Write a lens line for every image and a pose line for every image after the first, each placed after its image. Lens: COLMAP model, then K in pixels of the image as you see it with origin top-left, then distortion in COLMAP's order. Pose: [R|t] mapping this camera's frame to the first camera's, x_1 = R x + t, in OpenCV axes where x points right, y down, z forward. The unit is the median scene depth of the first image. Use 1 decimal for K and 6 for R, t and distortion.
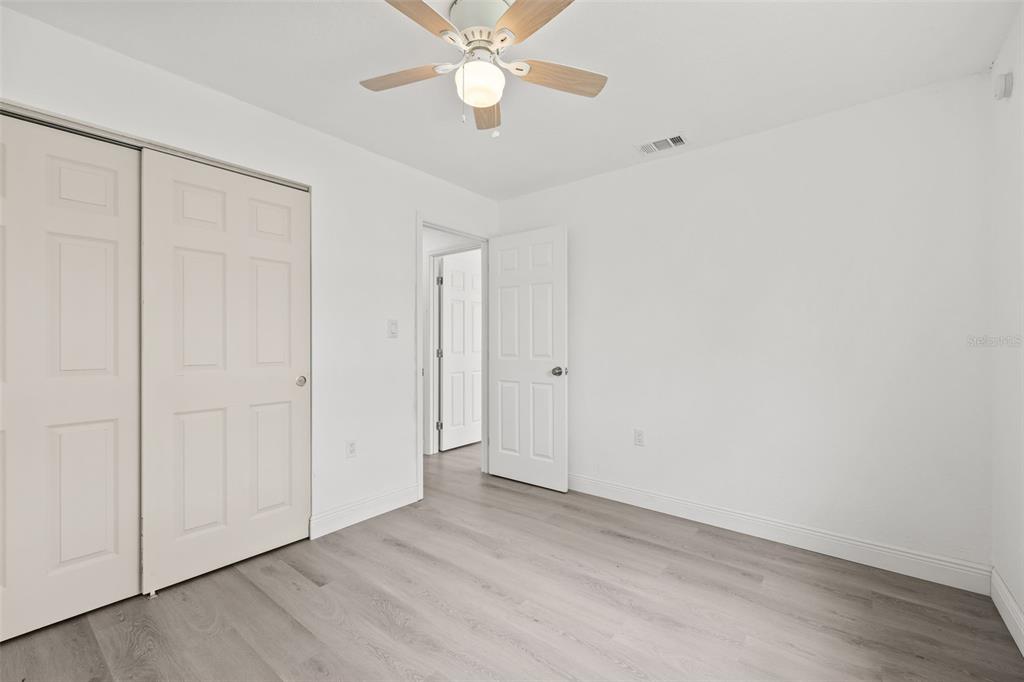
lens RADIAL K [[432.6, 0, 509.7], [0, 432.6, 340.3], [0, 0, 1]] dist [0.000887, 0.000233]
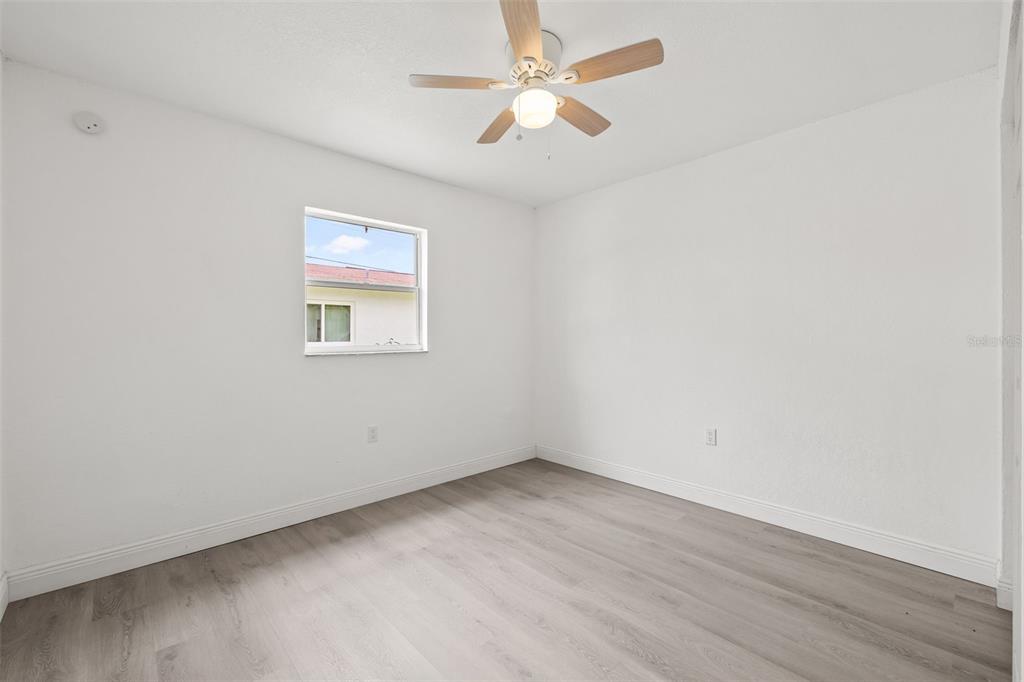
lens RADIAL K [[432.6, 0, 509.7], [0, 432.6, 340.3], [0, 0, 1]] dist [0.000887, 0.000233]
pose [[-0.988241, 0.002800, 0.152879, -0.162544], [0.002619, 0.999996, -0.001385, 0.008655], [-0.152882, -0.000968, -0.988244, 1.979272]]
